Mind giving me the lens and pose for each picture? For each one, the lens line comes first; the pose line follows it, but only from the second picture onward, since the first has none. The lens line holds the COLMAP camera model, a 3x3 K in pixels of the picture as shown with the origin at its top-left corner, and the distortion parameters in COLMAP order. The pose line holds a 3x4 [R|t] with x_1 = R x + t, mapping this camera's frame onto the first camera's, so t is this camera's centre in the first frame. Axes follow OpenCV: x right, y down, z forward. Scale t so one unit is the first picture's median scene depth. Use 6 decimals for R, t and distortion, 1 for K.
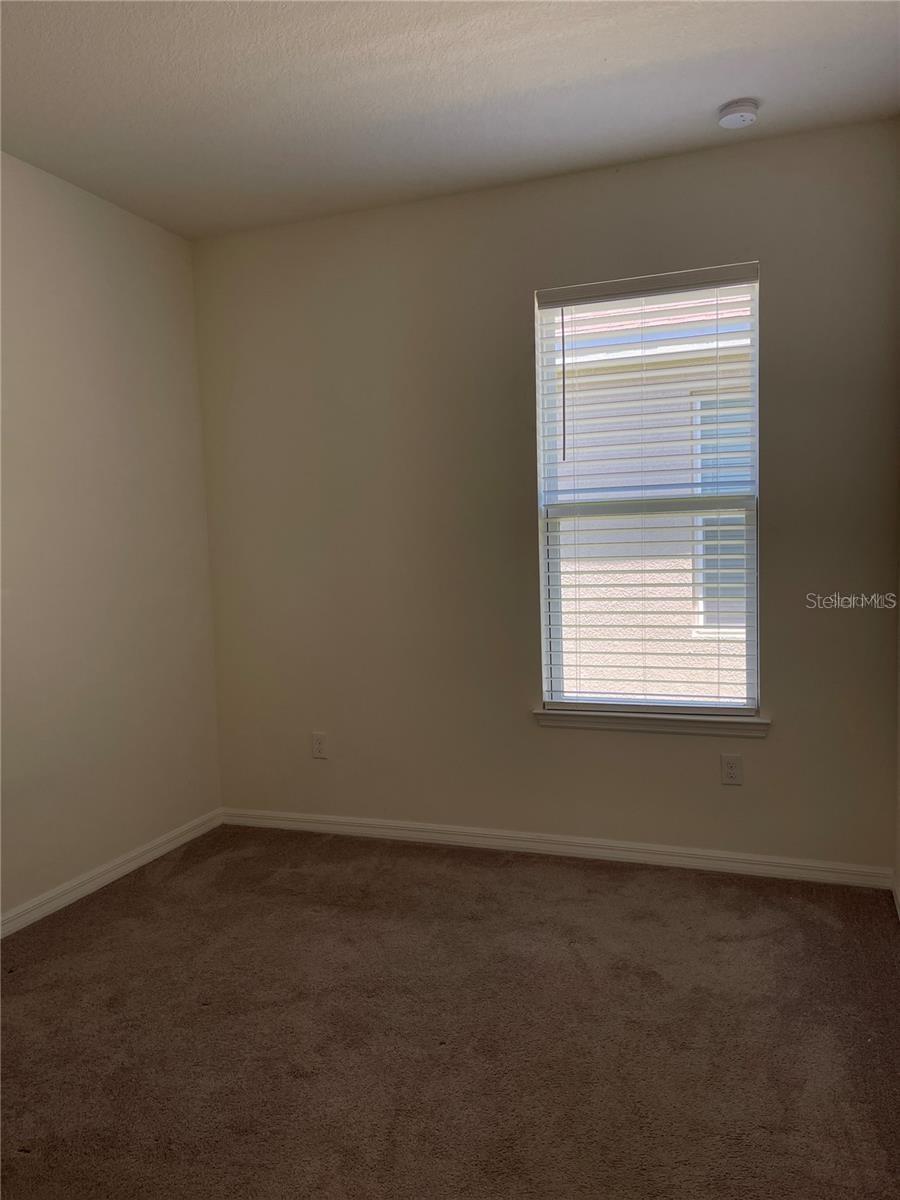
lens RADIAL K [[922.9, 0, 451.2], [0, 922.9, 605.1], [0, 0, 1]] dist [0.015679, -0.023498]
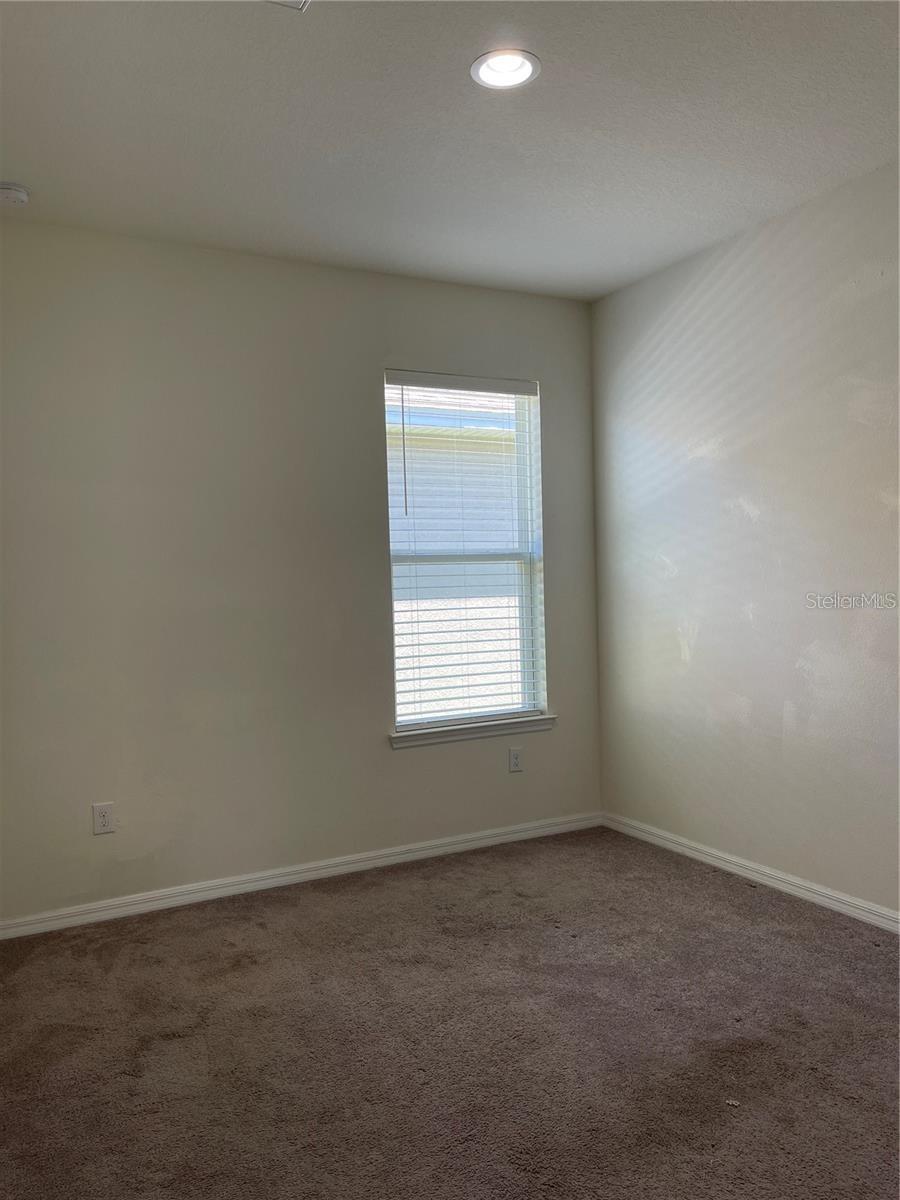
lens RADIAL K [[922.9, 0, 447.2], [0, 922.9, 590.6], [0, 0, 1]] dist [0.015679, -0.023498]
pose [[0.678777, -0.013803, 0.734215, -0.714156], [0.061583, 0.997371, -0.038183, -0.014726], [-0.731758, 0.071133, 0.677843, 0.181114]]
